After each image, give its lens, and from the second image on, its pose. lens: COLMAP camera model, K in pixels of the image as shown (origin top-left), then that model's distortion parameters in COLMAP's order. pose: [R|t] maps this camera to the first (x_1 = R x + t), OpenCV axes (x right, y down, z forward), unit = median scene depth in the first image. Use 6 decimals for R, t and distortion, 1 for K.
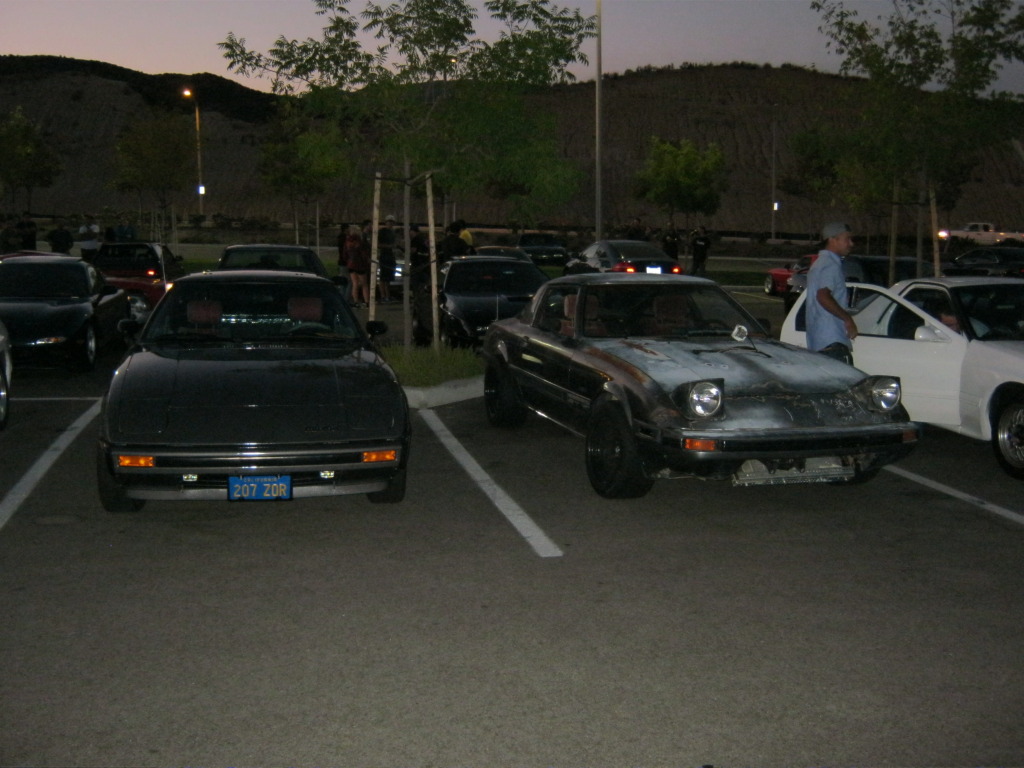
lens RADIAL K [[1127.6, 0, 512.8], [0, 1127.6, 363.3], [0, 0, 1]] dist [-0.102726, 0.066762]
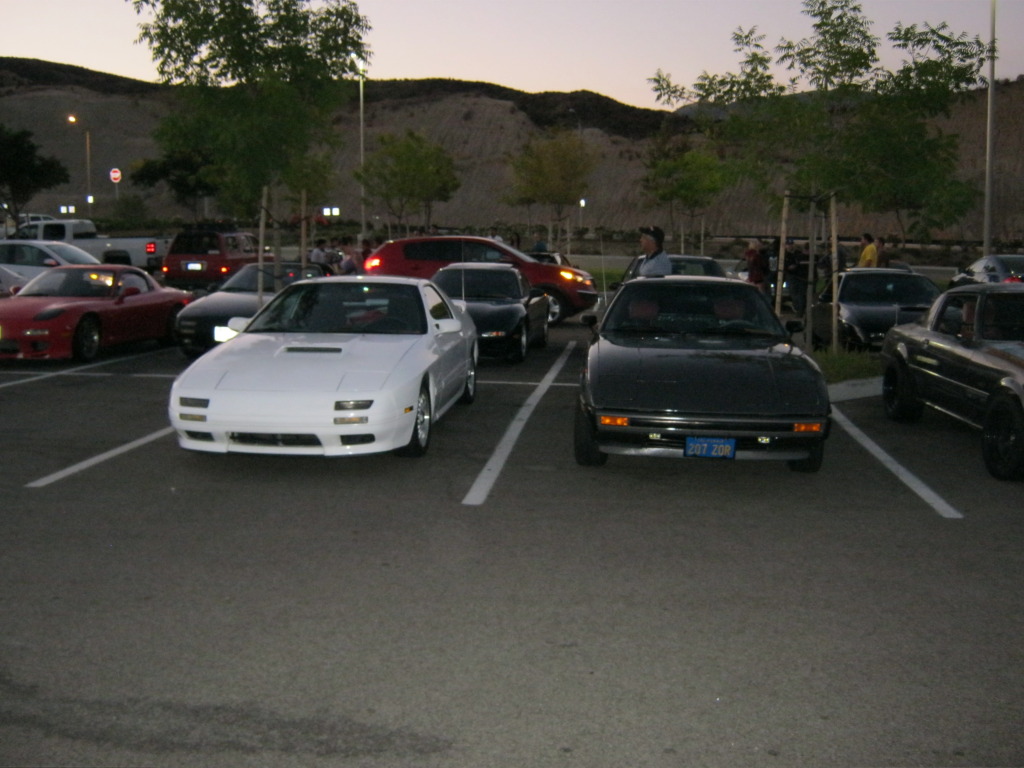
lens RADIAL K [[1127.6, 0, 512.8], [0, 1127.6, 363.3], [0, 0, 1]] dist [-0.102726, 0.066762]
pose [[0.948223, 0.033778, -0.315805, -0.021740], [-0.037344, 0.999289, -0.005244, 0.016711], [0.315403, 0.016766, 0.948810, -0.133673]]
